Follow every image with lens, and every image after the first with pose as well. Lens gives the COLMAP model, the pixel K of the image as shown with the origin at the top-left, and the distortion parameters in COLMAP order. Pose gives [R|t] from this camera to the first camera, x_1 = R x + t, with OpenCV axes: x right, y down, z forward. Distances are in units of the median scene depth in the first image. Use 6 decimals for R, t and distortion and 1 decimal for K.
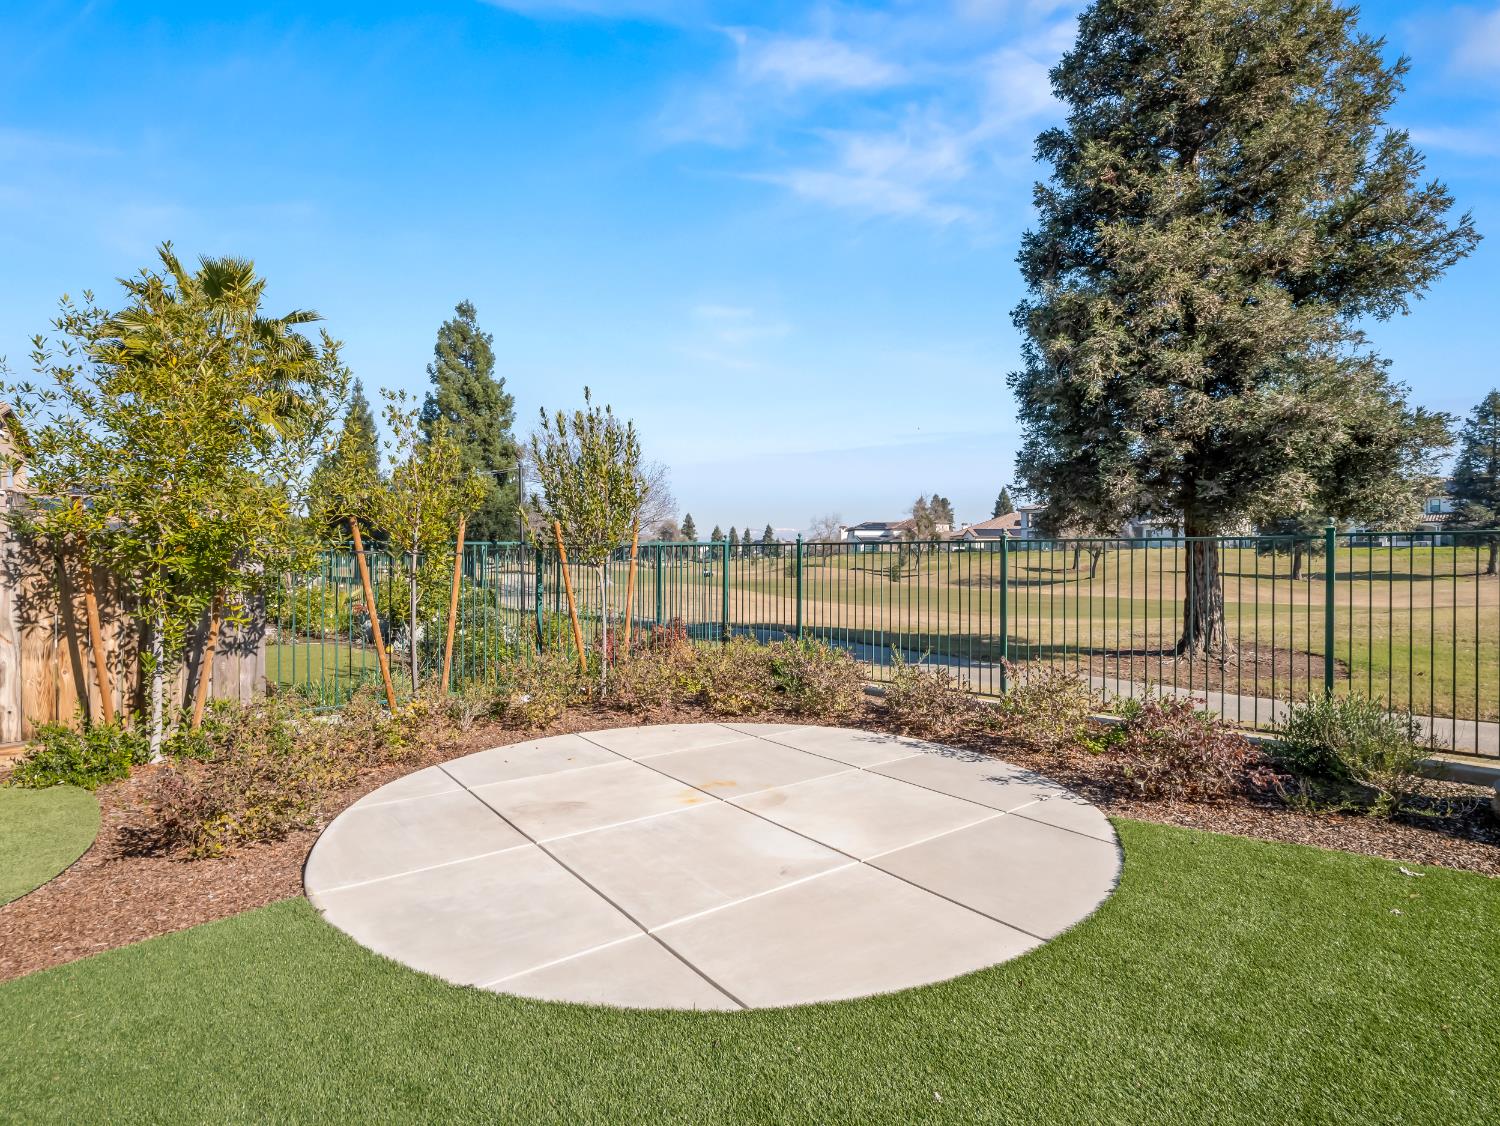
lens RADIAL K [[770.7, 0, 716.0], [0, 770.7, 565.2], [0, 0, 1]] dist [0.053615, -0.063654]
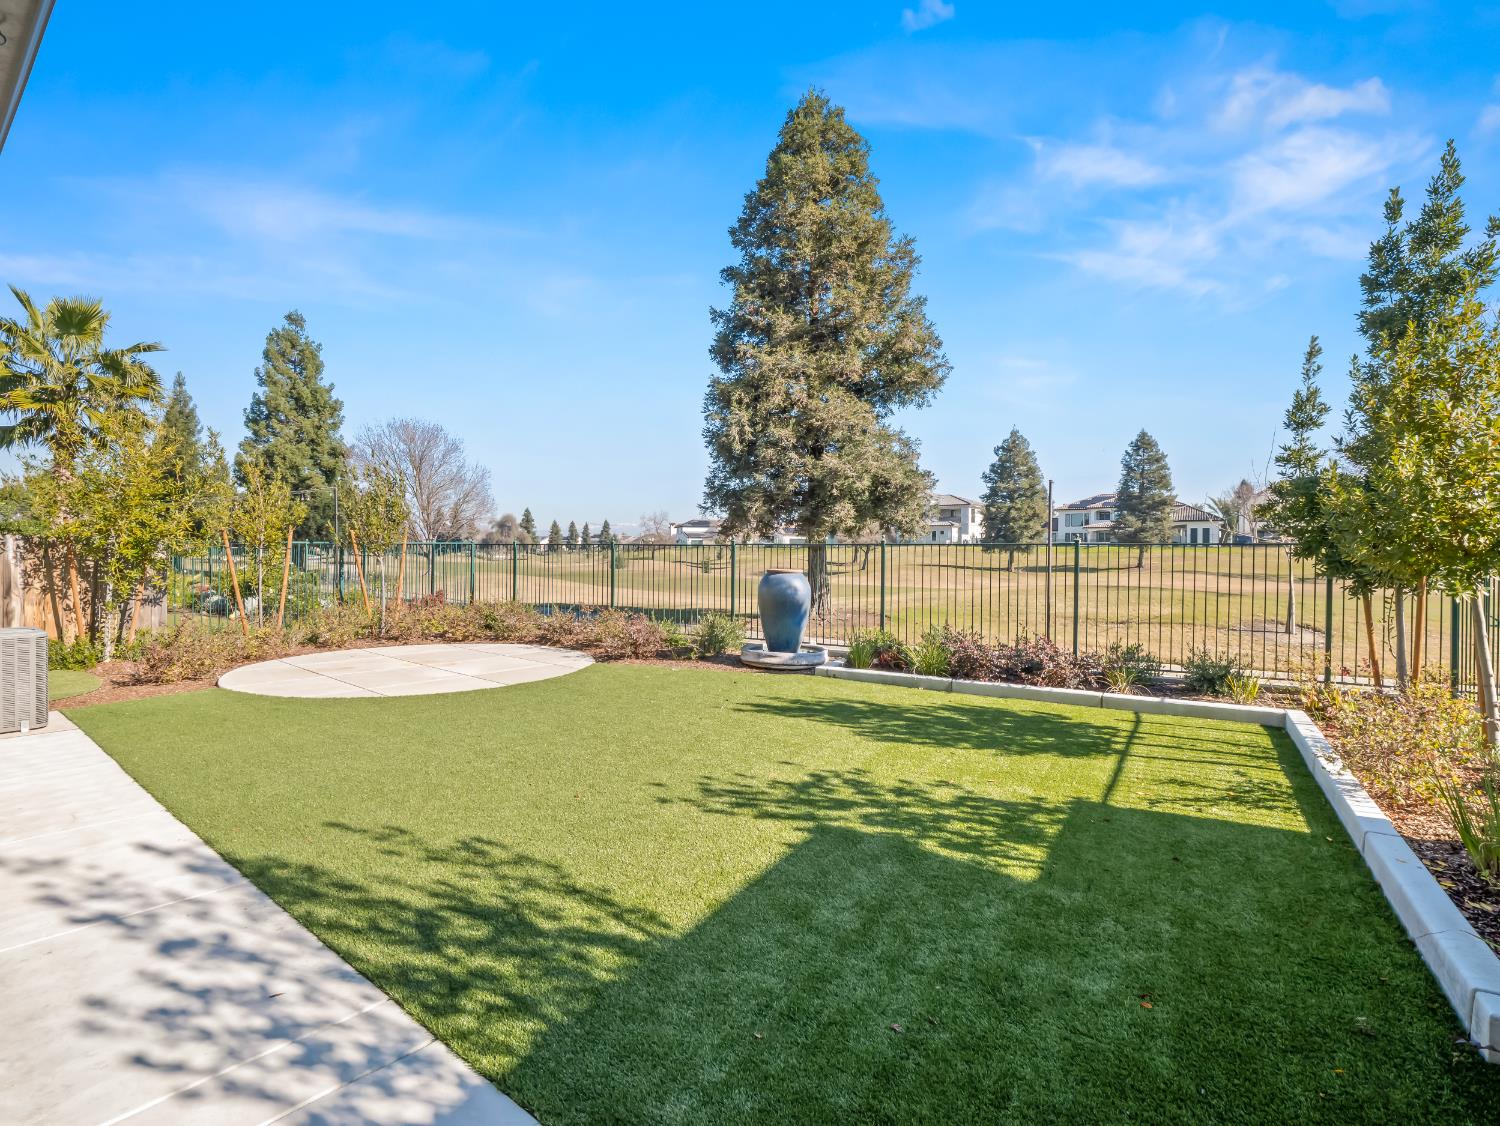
lens RADIAL K [[759.1, 0, 750.0], [0, 759.1, 563.0], [0, 0, 1]] dist [-0.000470, -0.009997]
pose [[0.973660, 0.004820, 0.227955, 0.059814], [-0.006193, 0.999967, 0.005310, 0.000419], [-0.227922, -0.006582, 0.973657, -0.184872]]
